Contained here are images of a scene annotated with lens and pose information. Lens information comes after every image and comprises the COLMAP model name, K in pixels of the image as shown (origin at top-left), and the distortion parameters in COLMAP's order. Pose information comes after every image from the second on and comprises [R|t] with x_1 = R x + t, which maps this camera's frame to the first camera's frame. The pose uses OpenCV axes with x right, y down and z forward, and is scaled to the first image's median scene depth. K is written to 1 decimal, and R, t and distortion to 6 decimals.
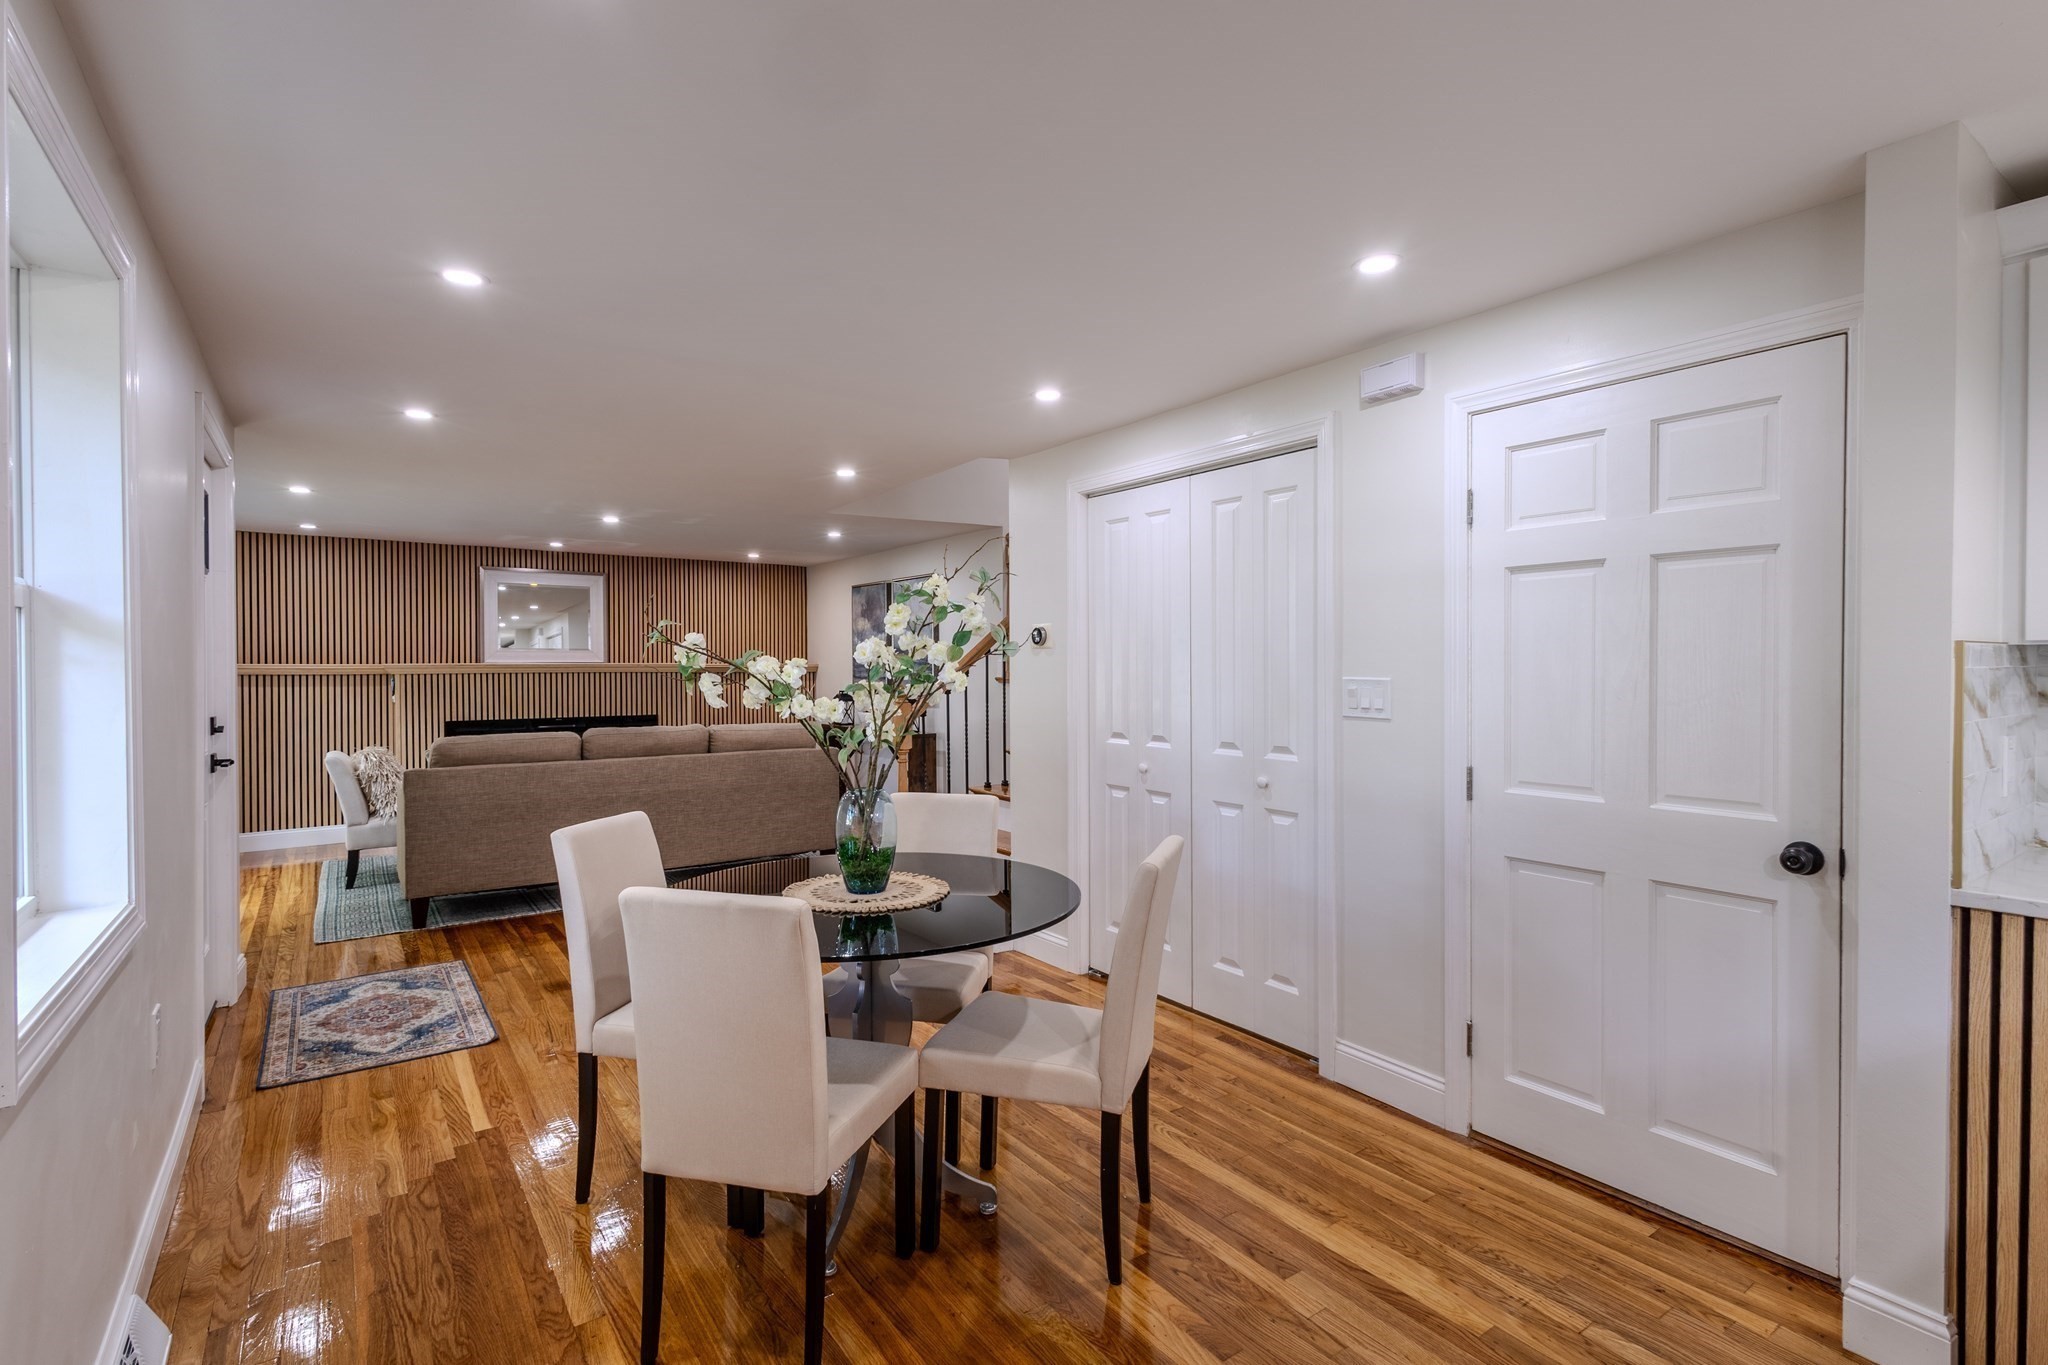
lens RADIAL K [[953.2, 0, 1024.1], [0, 953.2, 676.3], [0, 0, 1]] dist [0.004513, -0.000173]
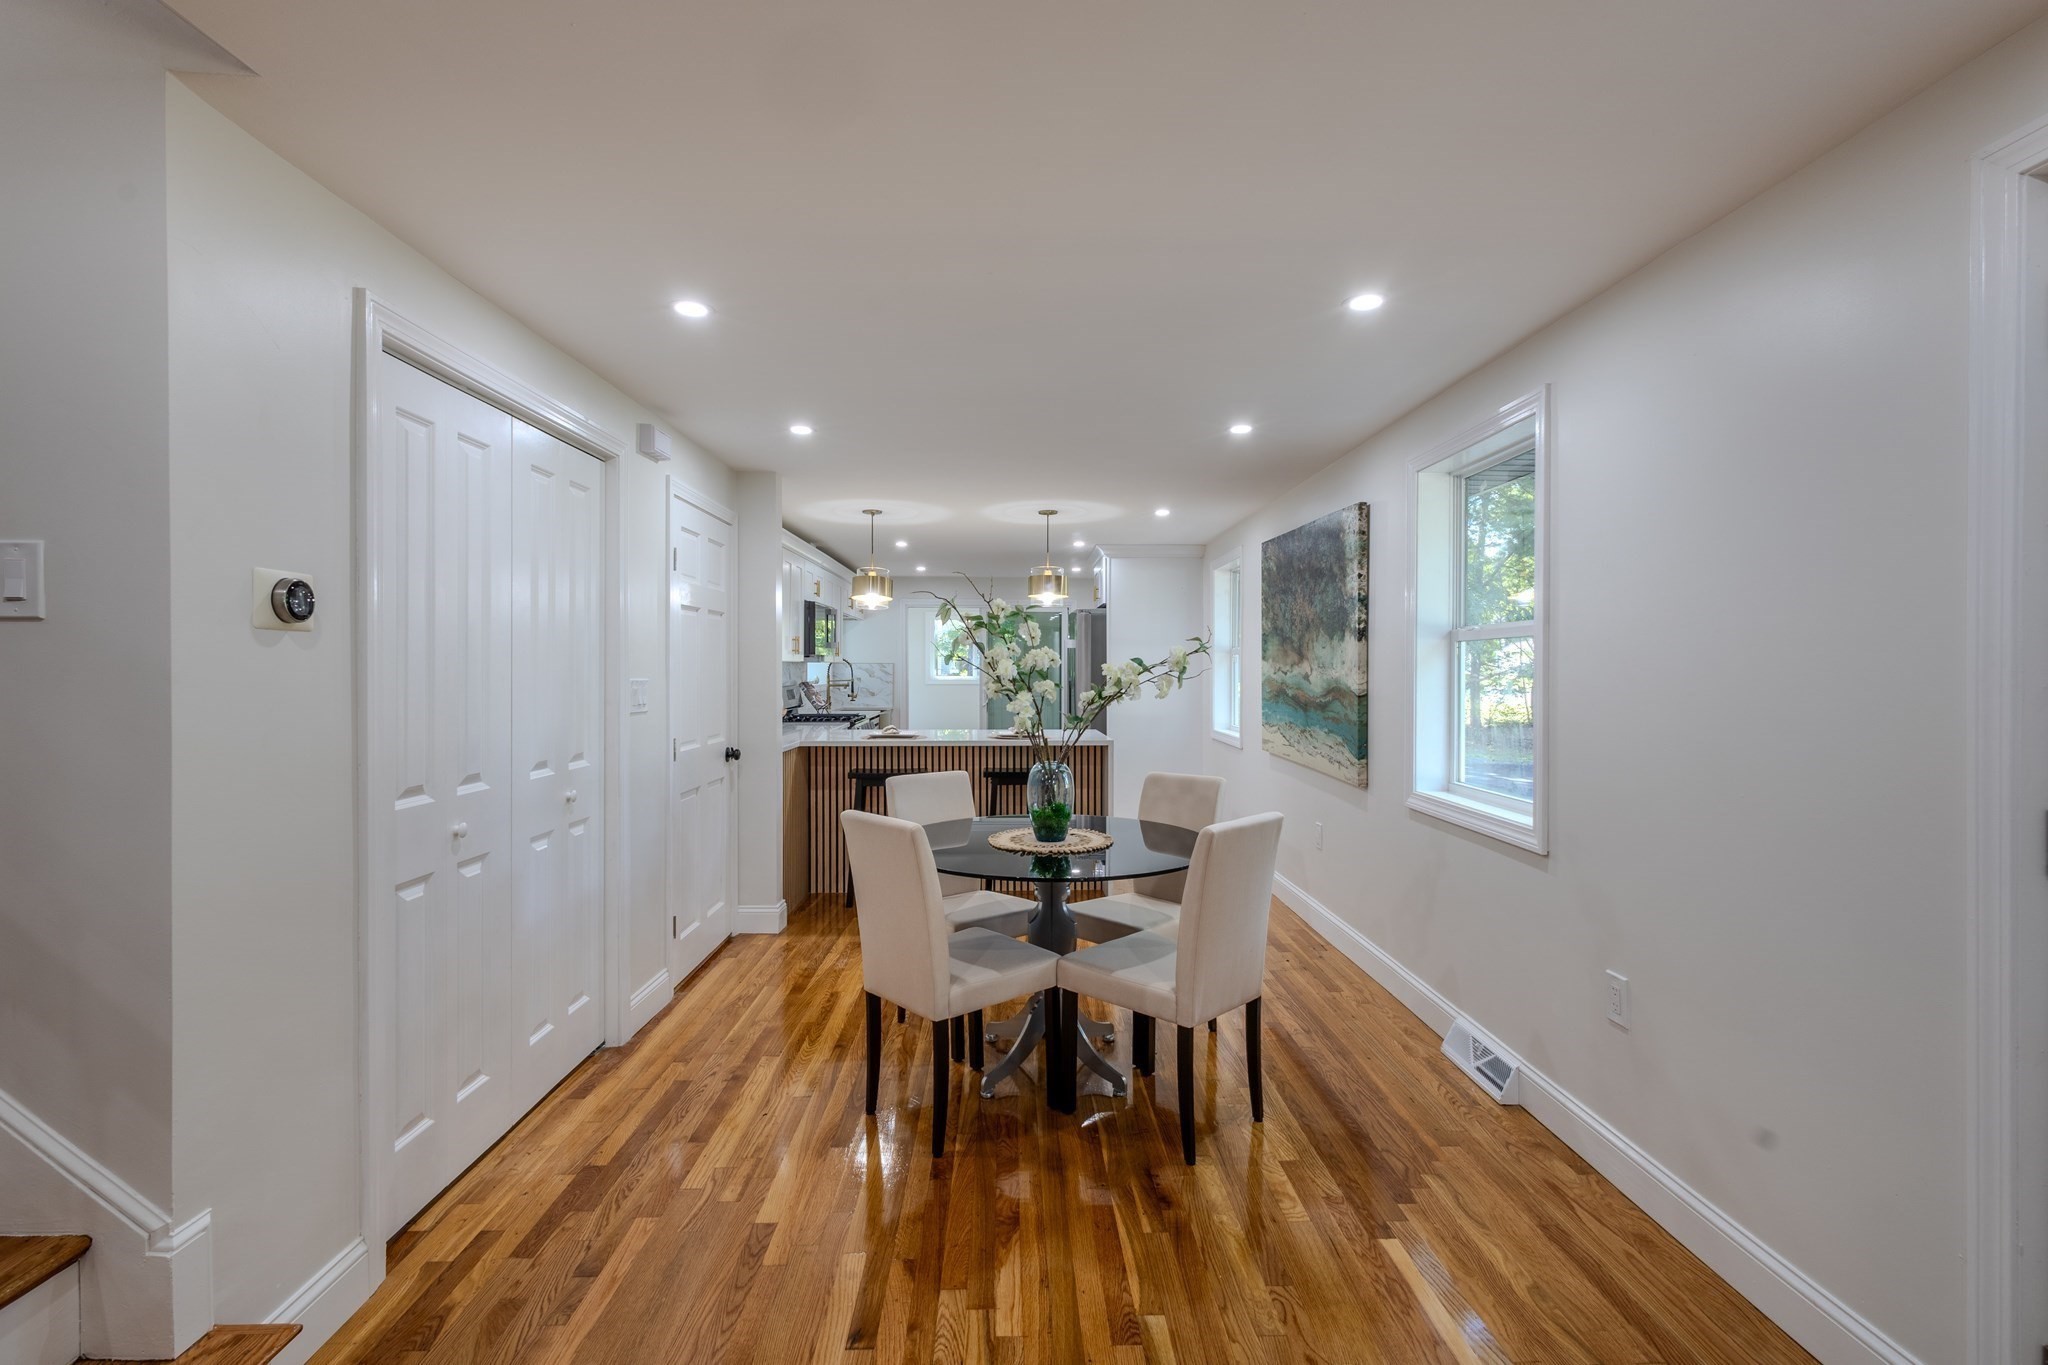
lens RADIAL K [[933.5, 0, 1027.2], [0, 933.5, 677.9], [0, 0, 1]] dist [0.008268, -0.000120]
pose [[-0.820066, -0.007010, 0.572226, -0.629126], [0.006481, 0.999747, 0.021536, -0.019303], [-0.572232, 0.021369, -0.819813, 1.492066]]
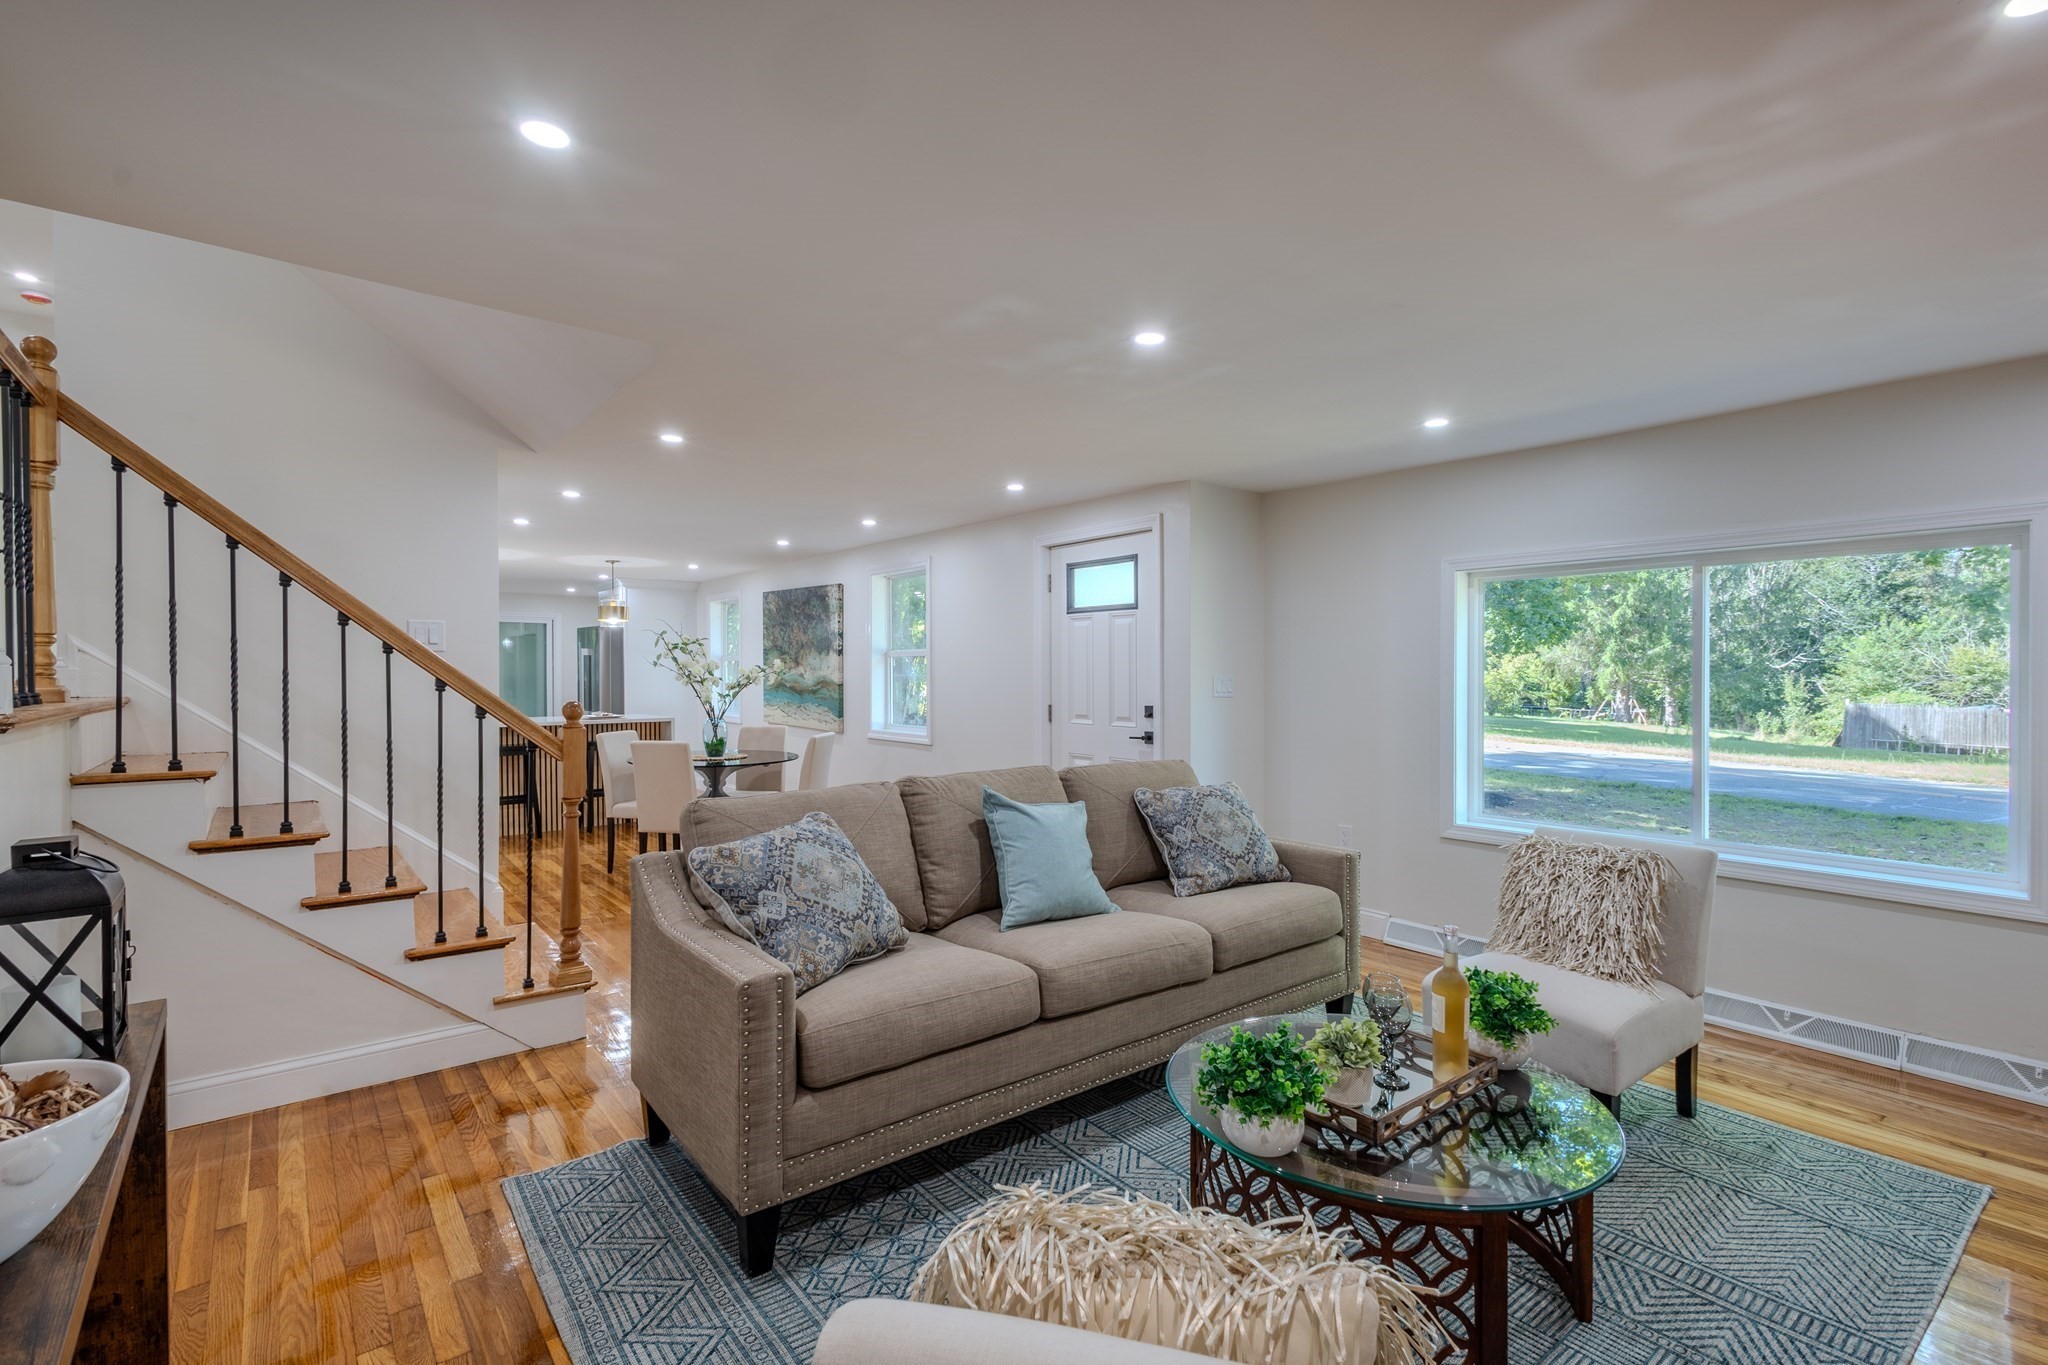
lens RADIAL K [[953.2, 0, 1024.1], [0, 953.2, 676.3], [0, 0, 1]] dist [0.004513, -0.000173]
pose [[-0.999238, 0.002107, -0.038981, -0.654412], [0.001419, 0.999843, 0.017661, -0.028725], [0.039012, 0.017592, -0.999084, 2.624484]]
